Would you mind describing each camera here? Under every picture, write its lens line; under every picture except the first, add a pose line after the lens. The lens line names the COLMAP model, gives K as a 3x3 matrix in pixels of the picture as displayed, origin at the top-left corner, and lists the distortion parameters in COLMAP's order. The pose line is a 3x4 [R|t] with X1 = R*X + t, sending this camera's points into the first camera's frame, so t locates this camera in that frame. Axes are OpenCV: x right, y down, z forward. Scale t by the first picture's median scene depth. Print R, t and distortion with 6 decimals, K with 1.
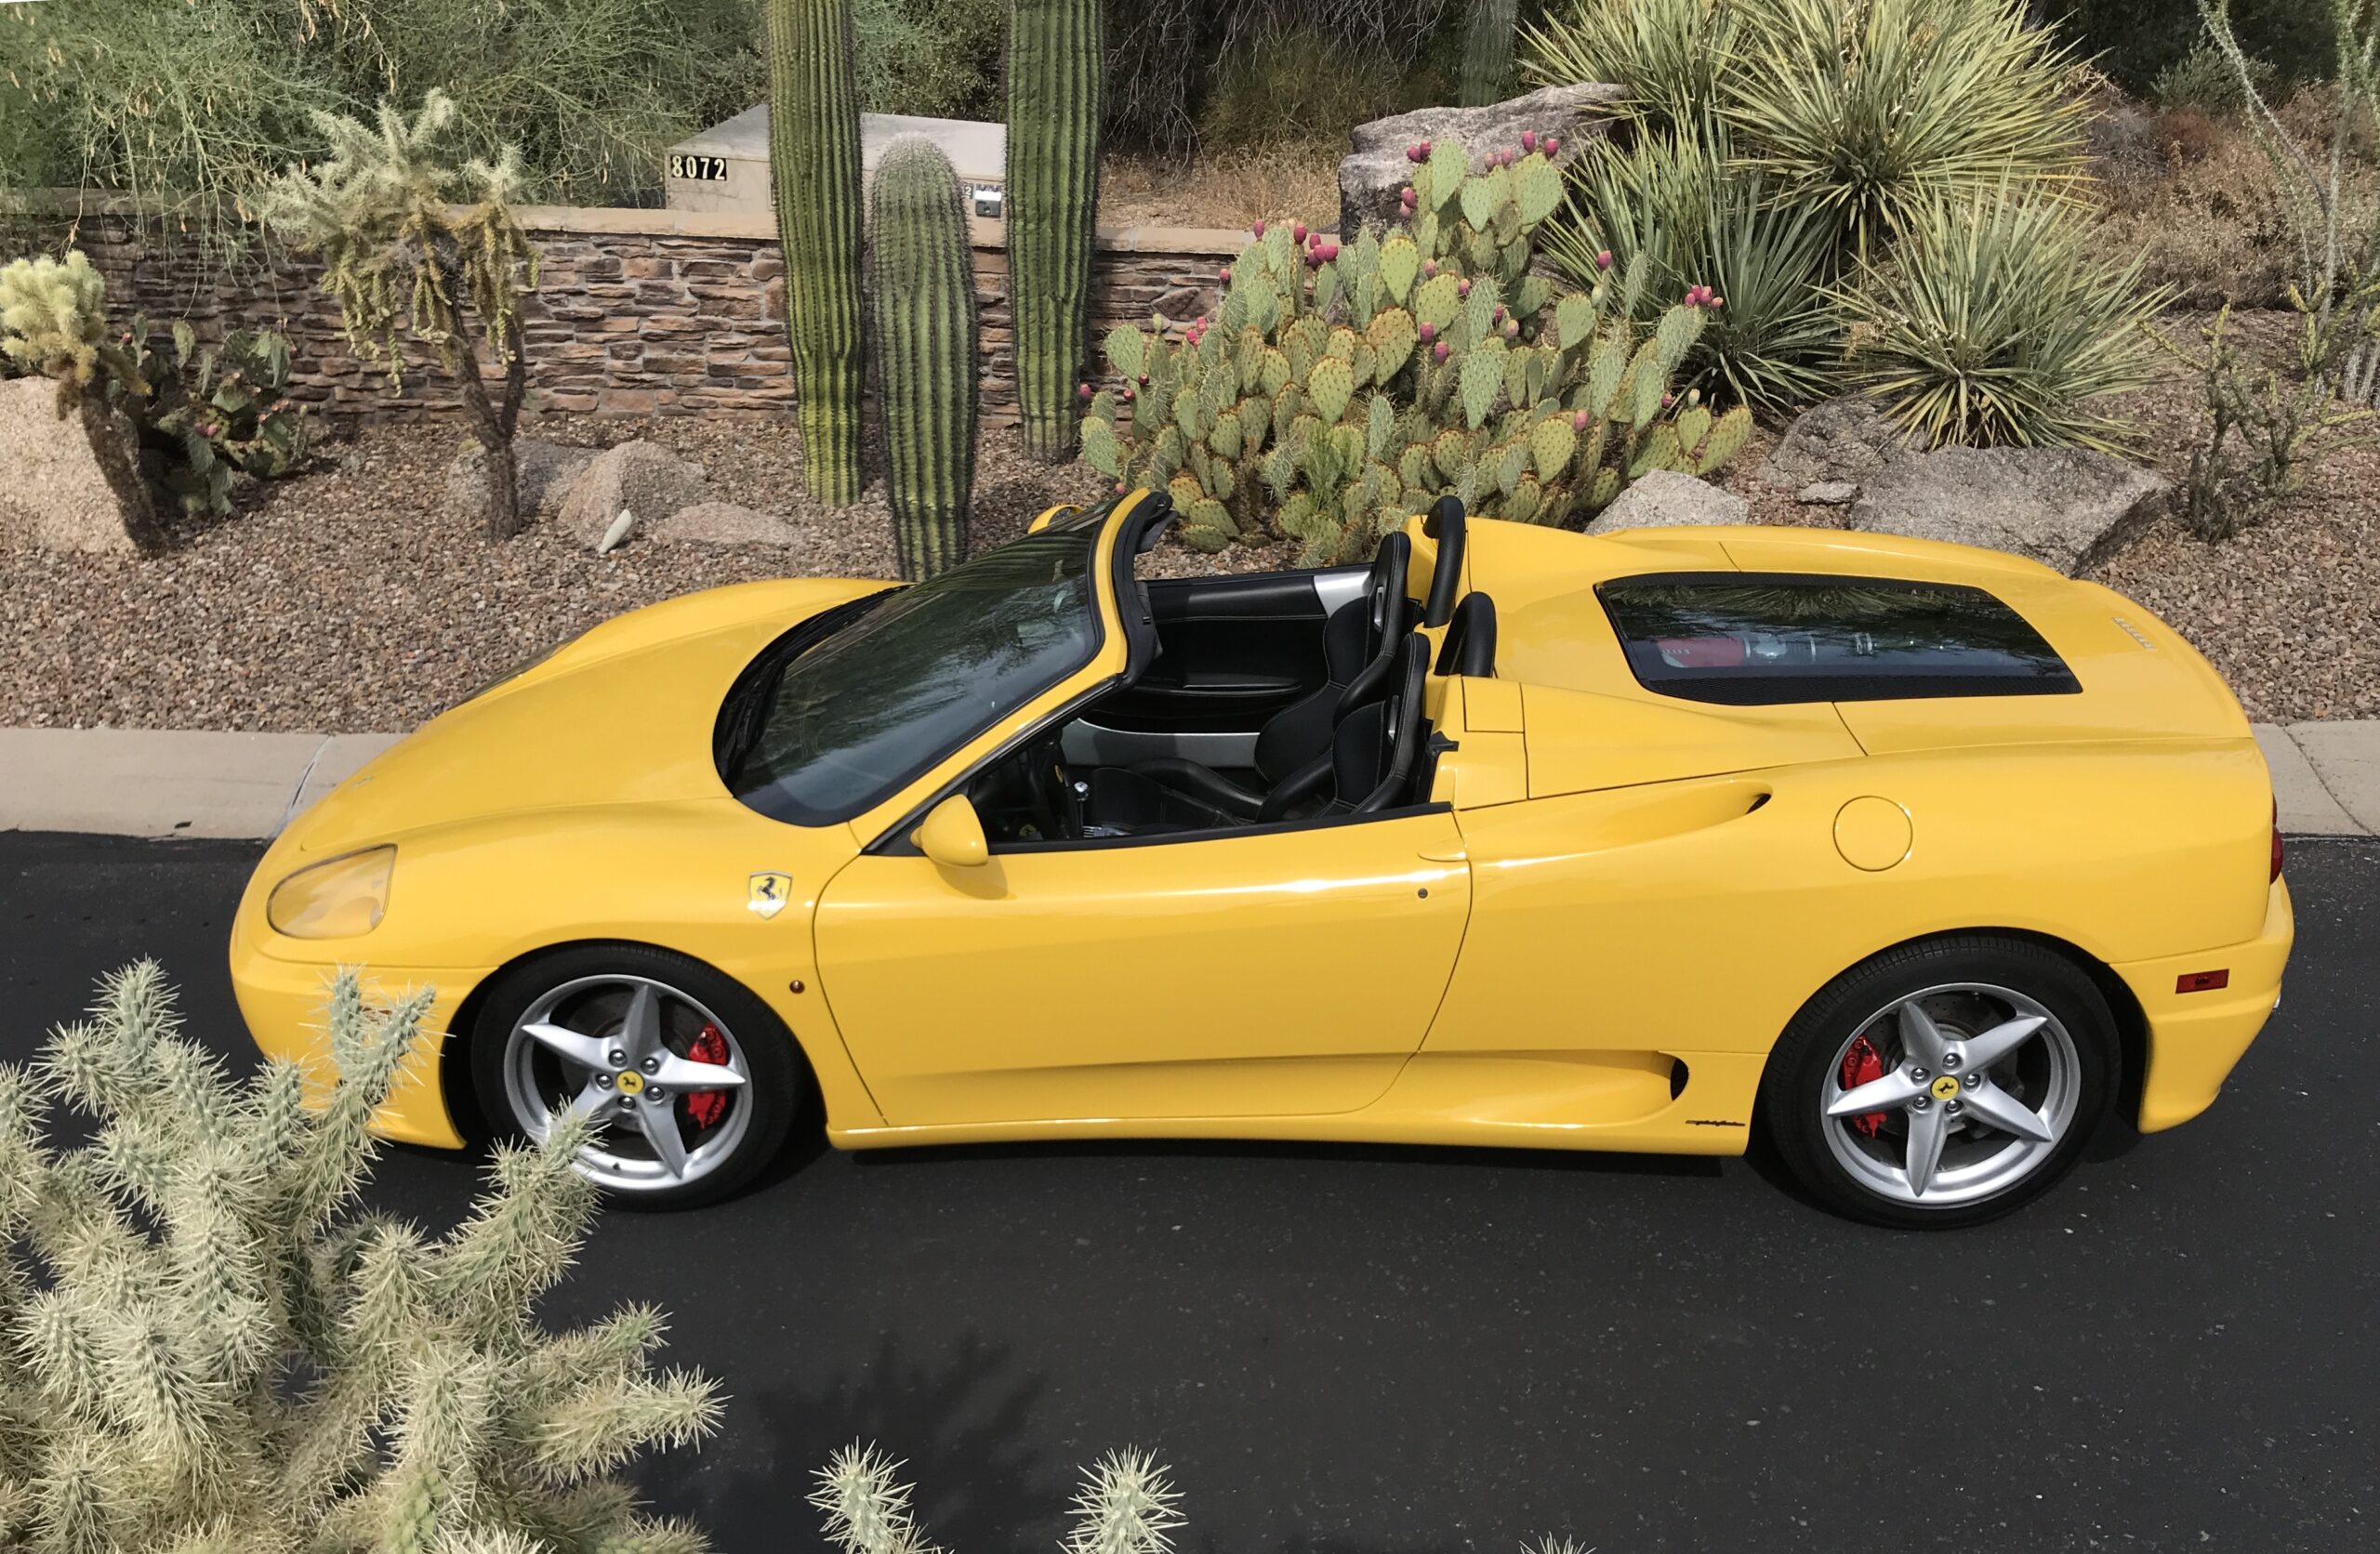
lens RADIAL K [[2097.7, 0, 1167.7], [0, 2097.7, 785.9], [0, 0, 1]] dist [0.026668, -0.017010]
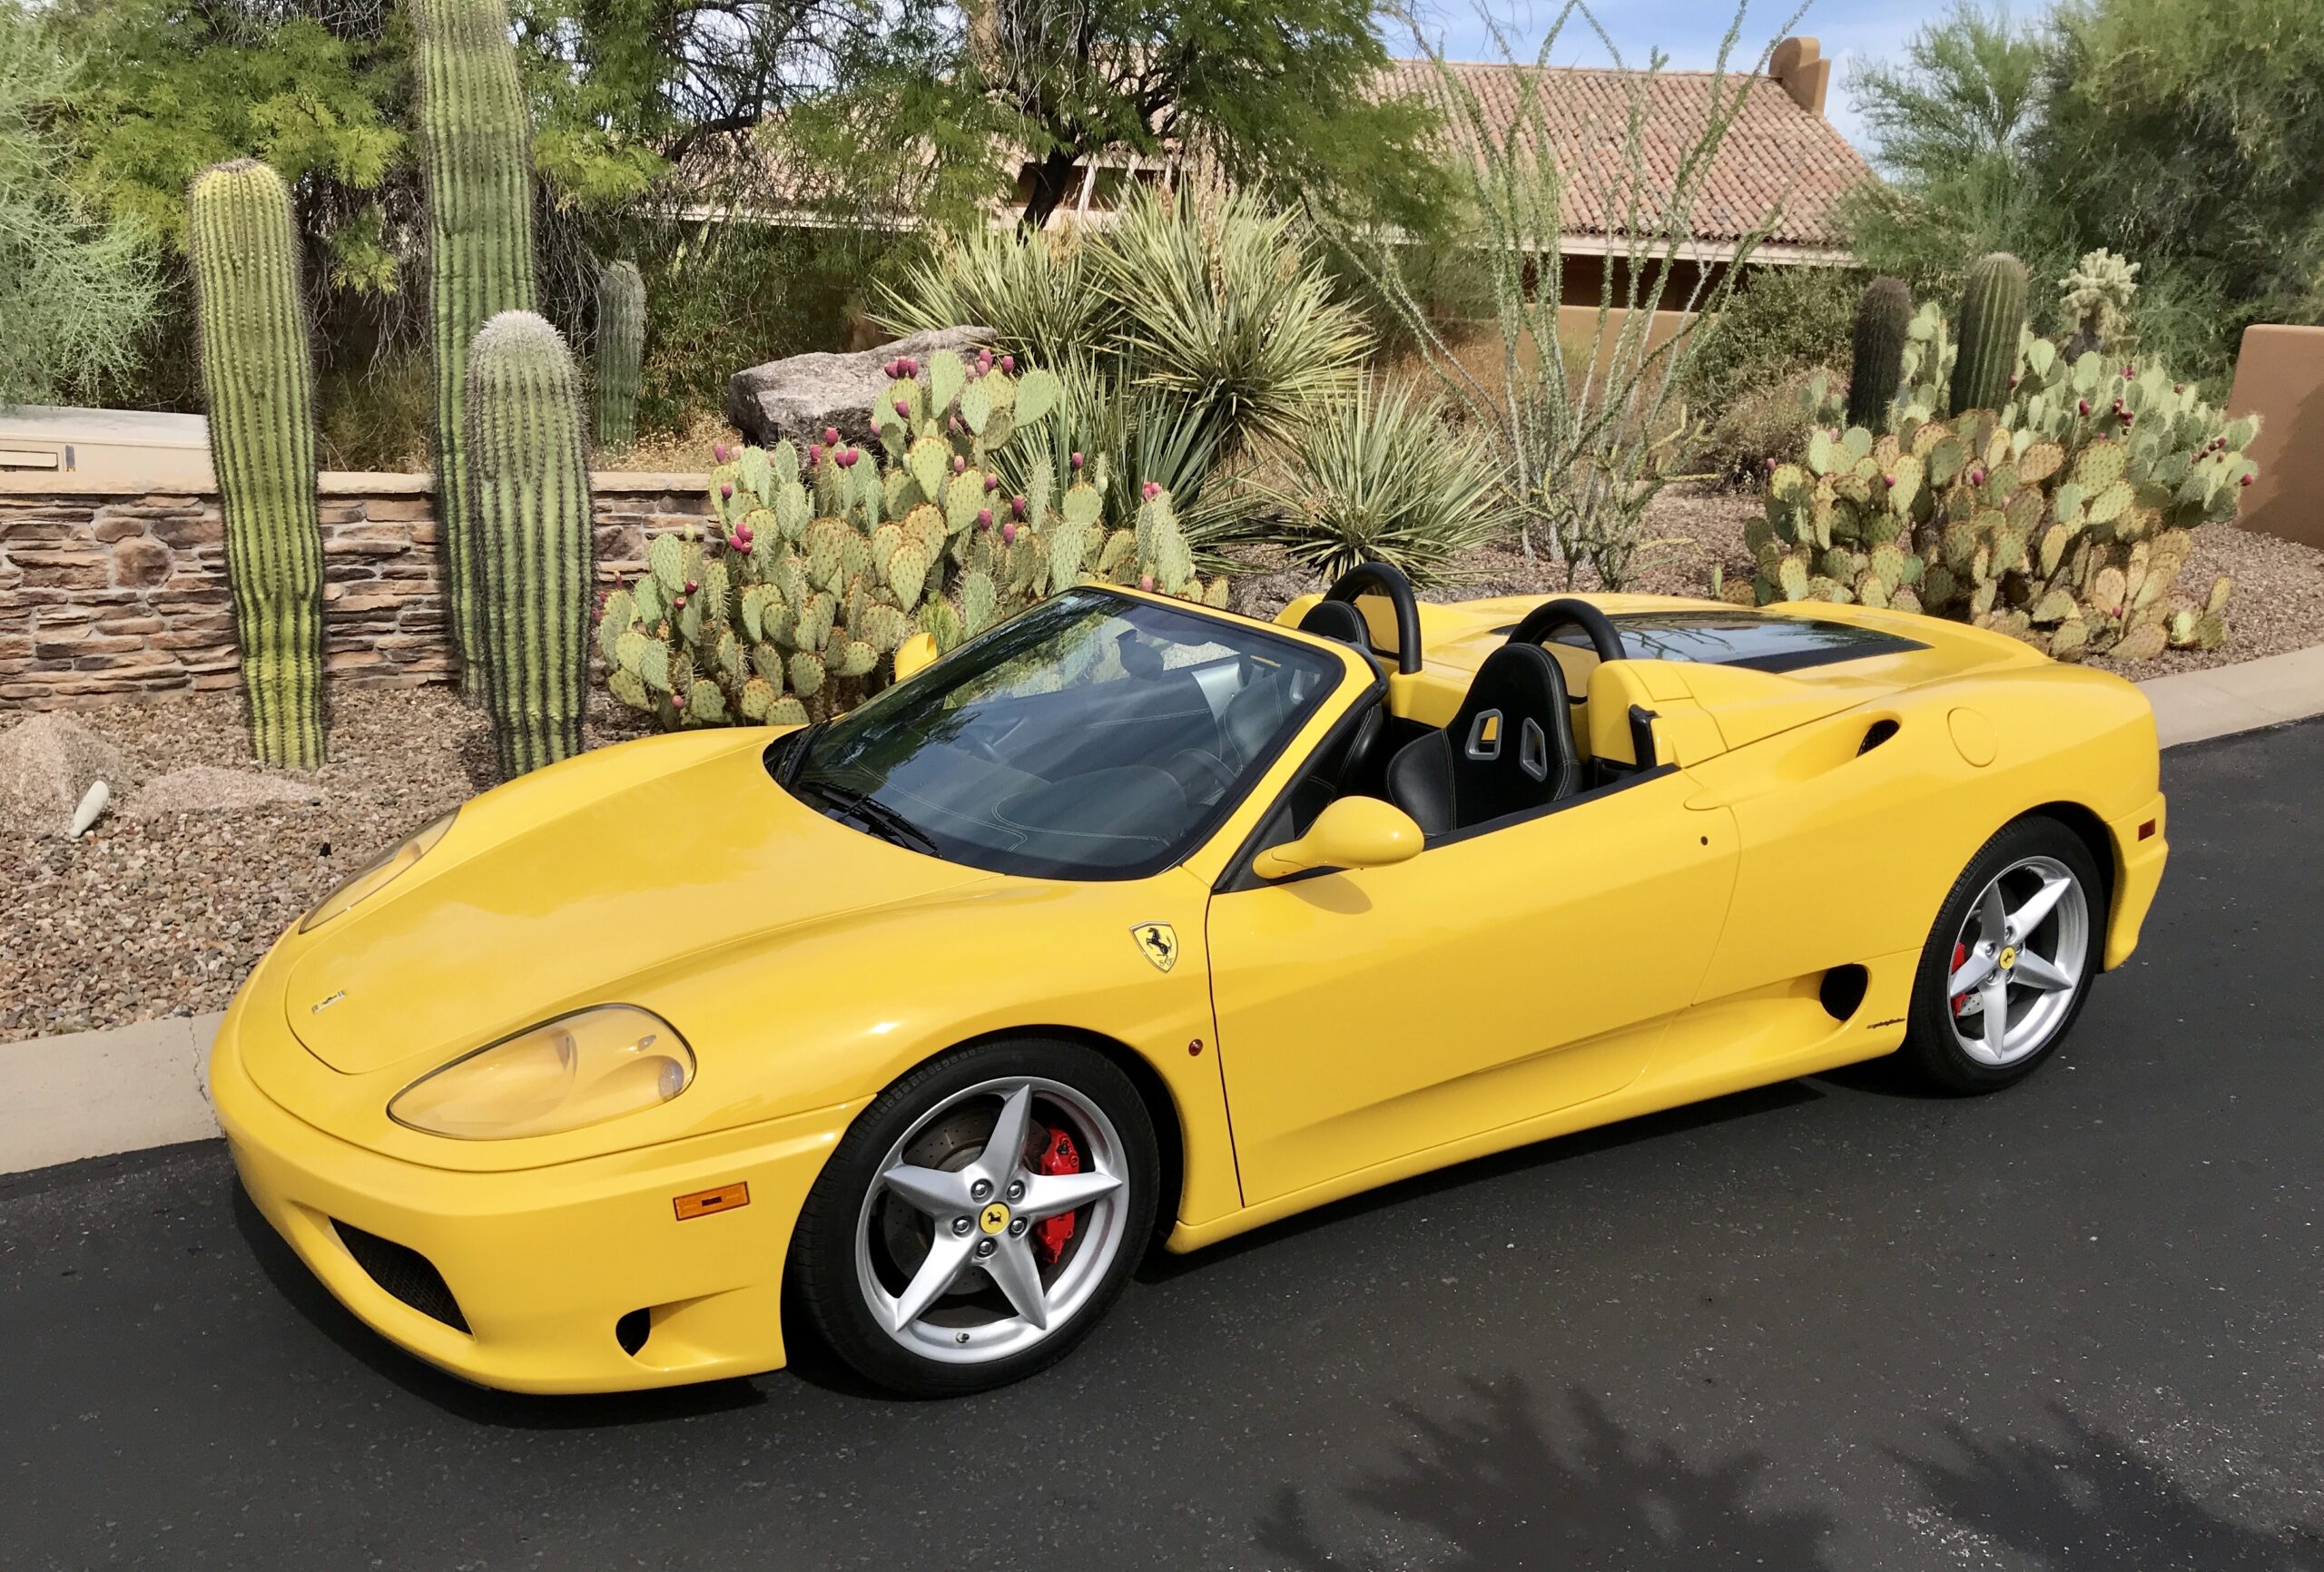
lens RADIAL K [[1964.8, 0, 1159.7], [0, 1964.8, 792.4], [0, 0, 1]] dist [0.023019, -0.020081]
pose [[0.839919, -0.114729, 0.530447, -0.298910], [0.203198, 0.972786, -0.111344, 0.039007], [-0.503237, 0.201306, 0.840374, 0.141780]]
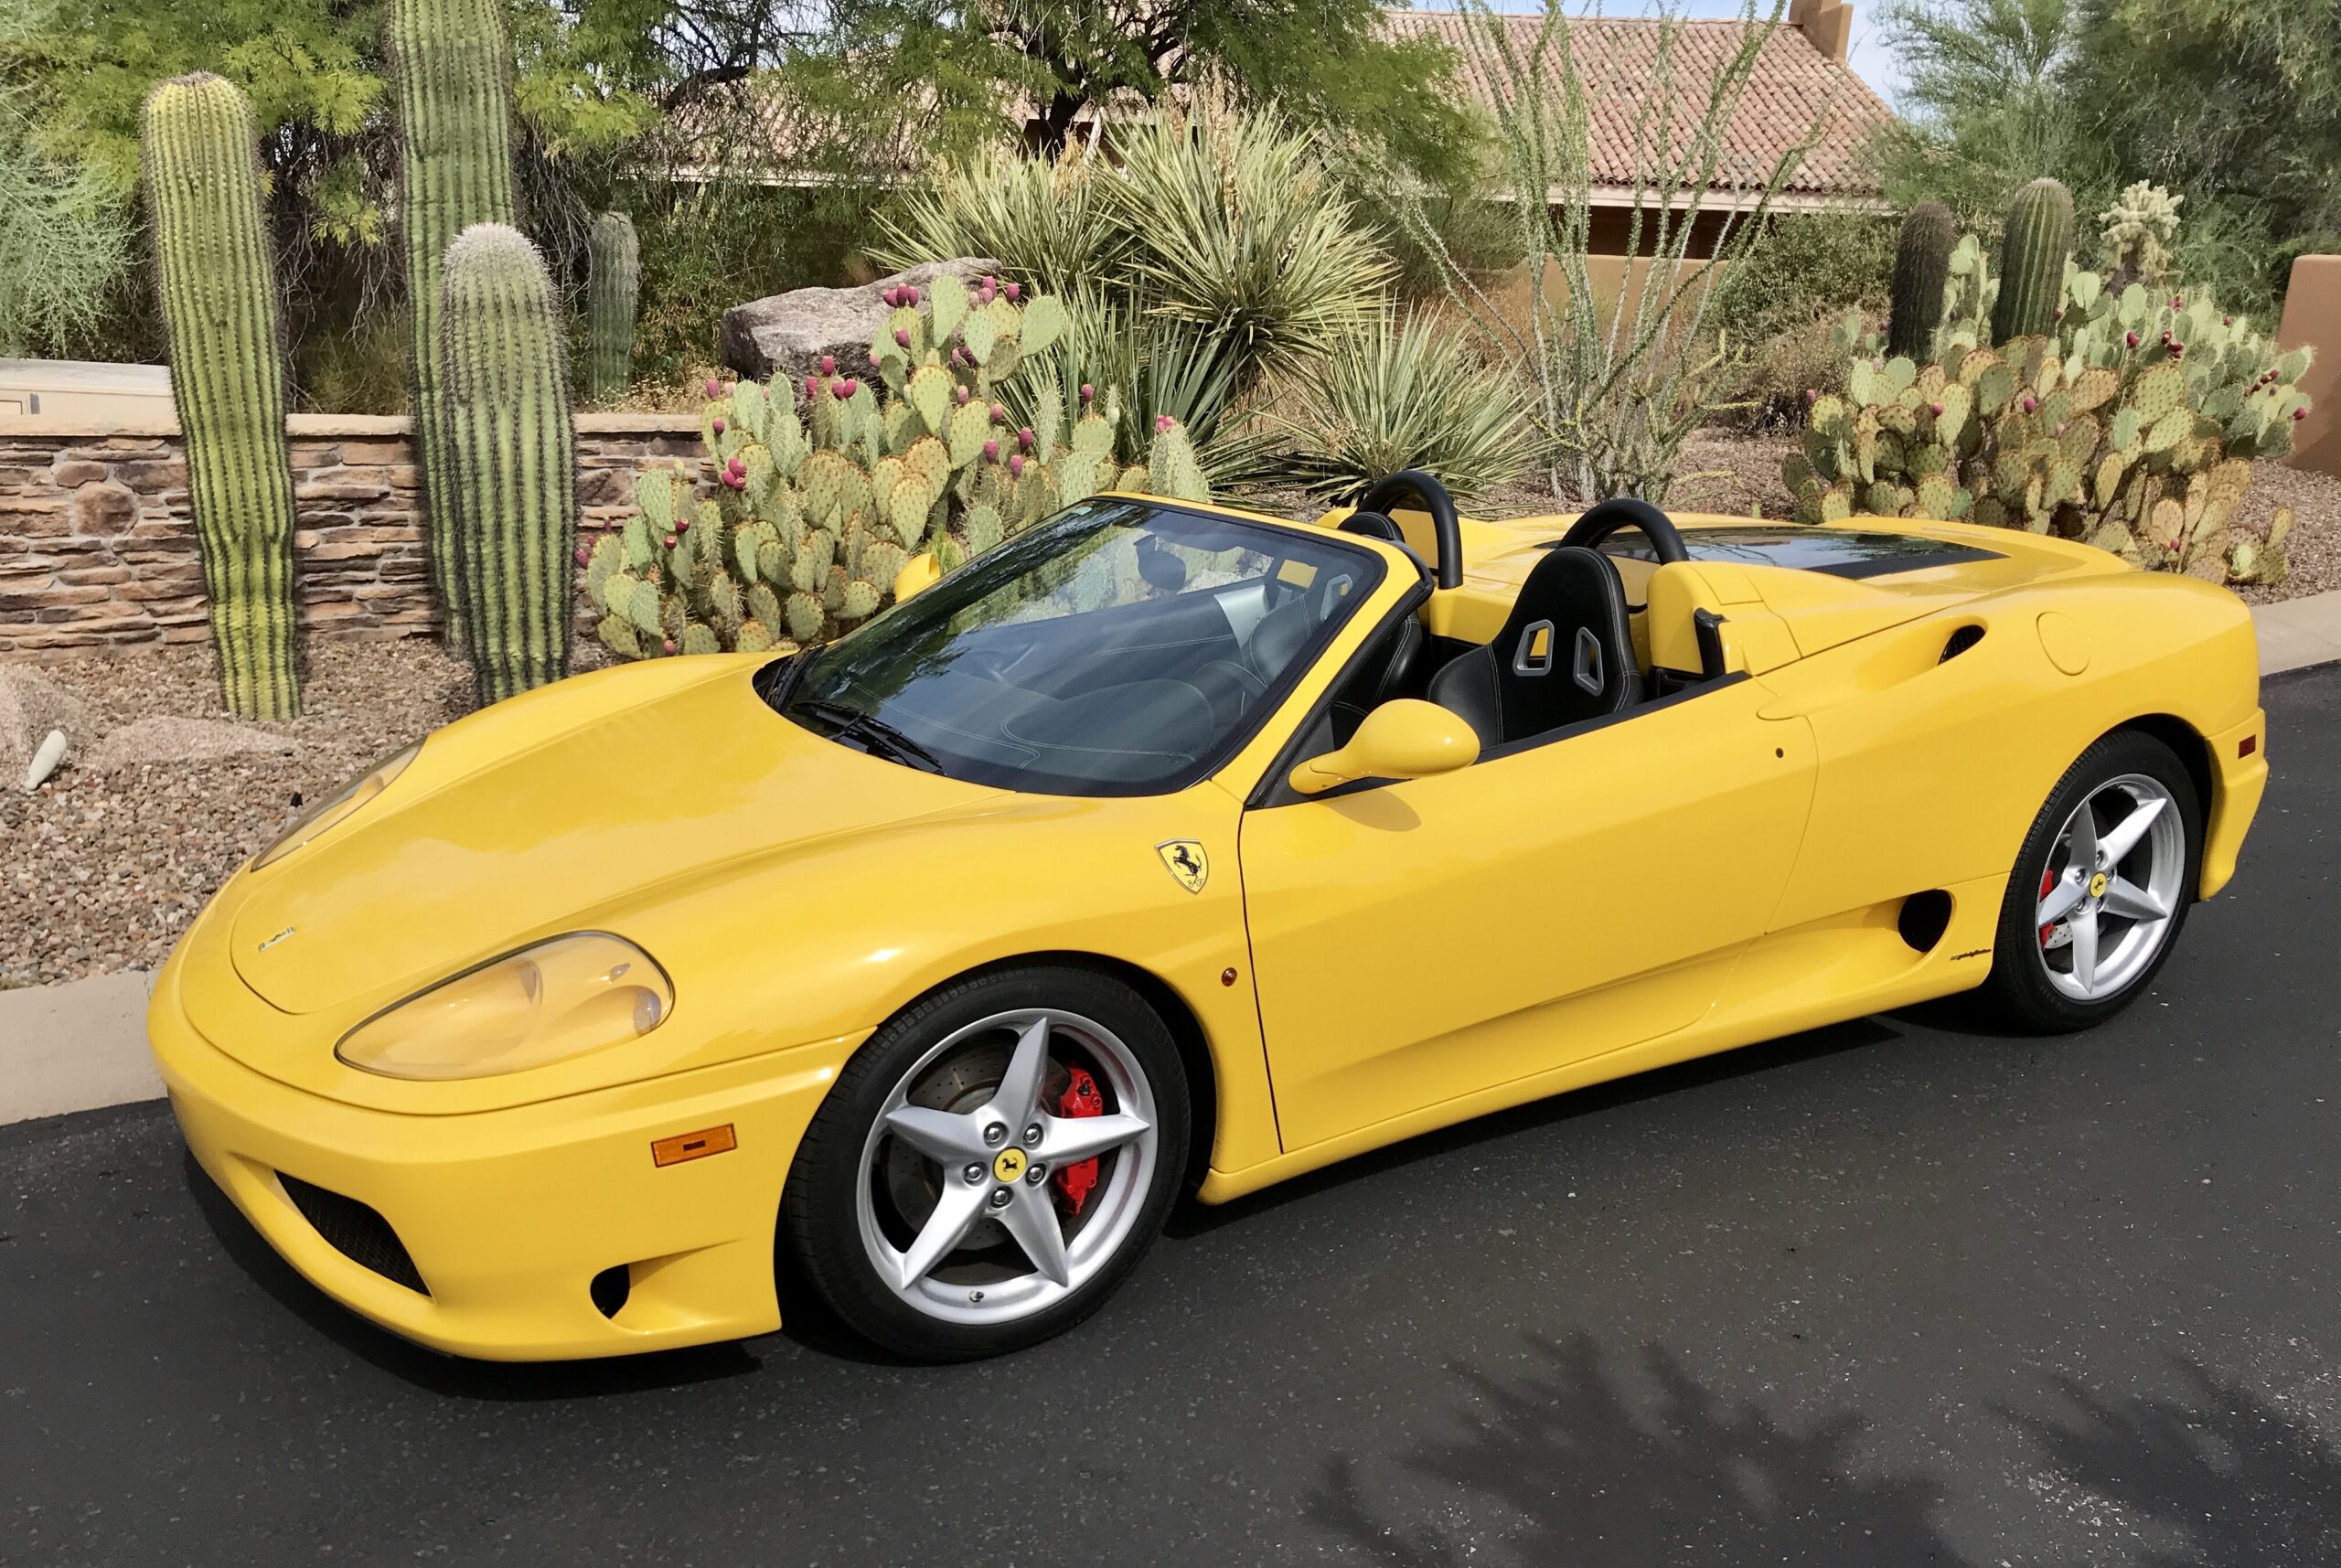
lens RADIAL K [[1979.2, 0, 1167.4], [0, 1979.2, 807.3], [0, 0, 1]] dist [0.023019, -0.020081]
pose [[0.839820, -0.133791, 0.526120, -0.284042], [0.213819, 0.972336, -0.094047, 0.048081], [-0.498983, 0.191476, 0.845194, 0.175874]]
